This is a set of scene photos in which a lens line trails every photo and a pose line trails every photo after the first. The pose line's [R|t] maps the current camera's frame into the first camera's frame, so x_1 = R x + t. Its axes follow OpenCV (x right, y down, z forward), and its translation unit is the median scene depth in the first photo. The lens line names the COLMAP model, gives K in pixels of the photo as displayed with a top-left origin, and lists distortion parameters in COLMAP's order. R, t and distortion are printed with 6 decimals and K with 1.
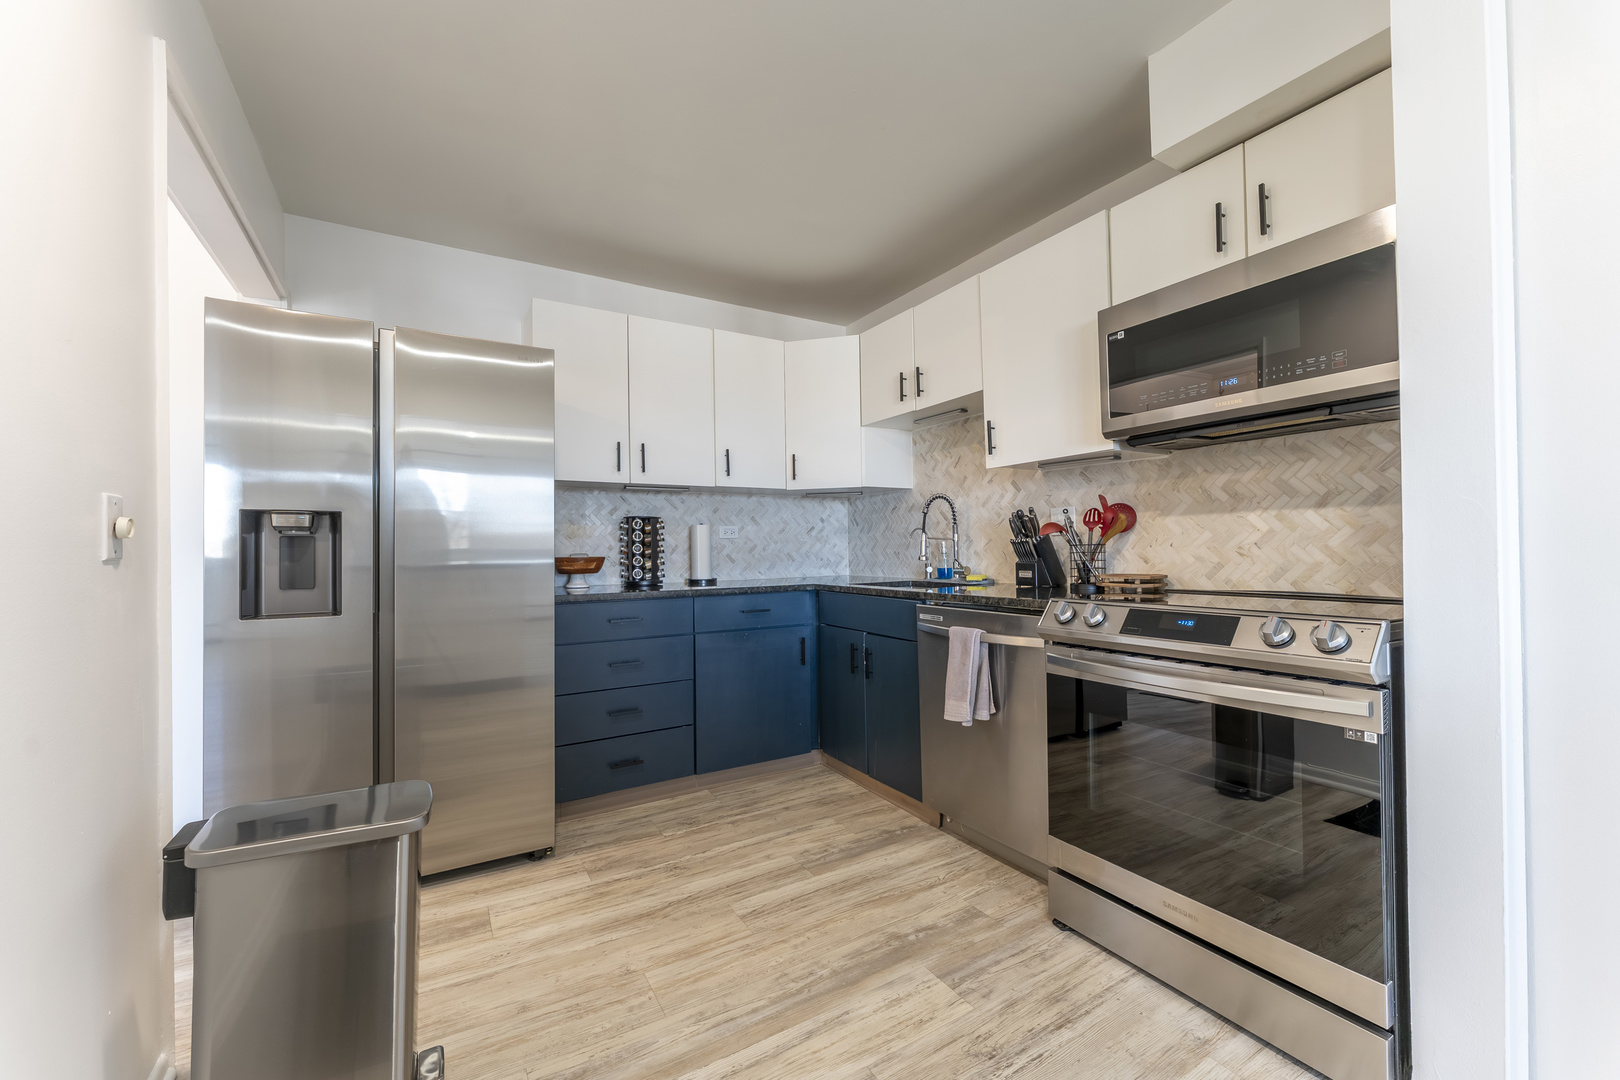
lens RADIAL K [[647.4, 0, 814.8], [0, 647.4, 548.6], [0, 0, 1]] dist [-0.000869, -0.000039]
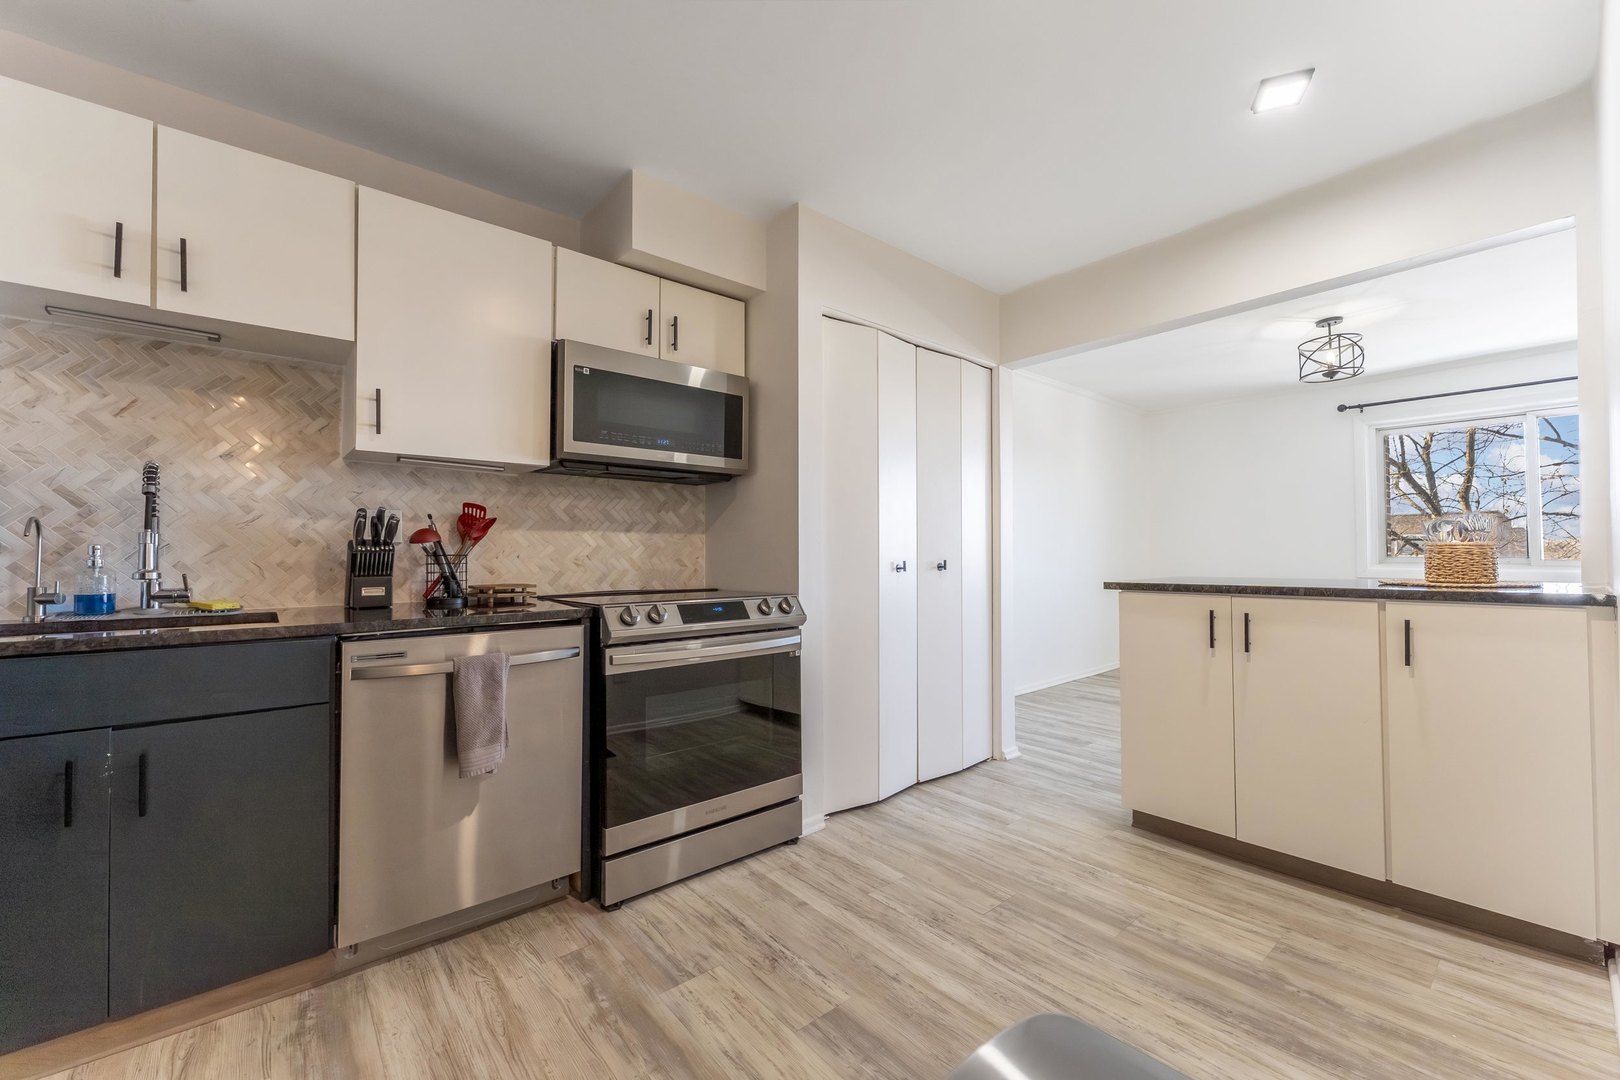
lens RADIAL K [[651.2, 0, 807.1], [0, 651.2, 544.4], [0, 0, 1]] dist [0.002308, -0.000017]
pose [[-0.160833, 0.031824, 0.986468, -0.709214], [0.003481, 0.999492, -0.031677, 0.012216], [-0.986975, -0.001660, -0.160862, 0.799016]]
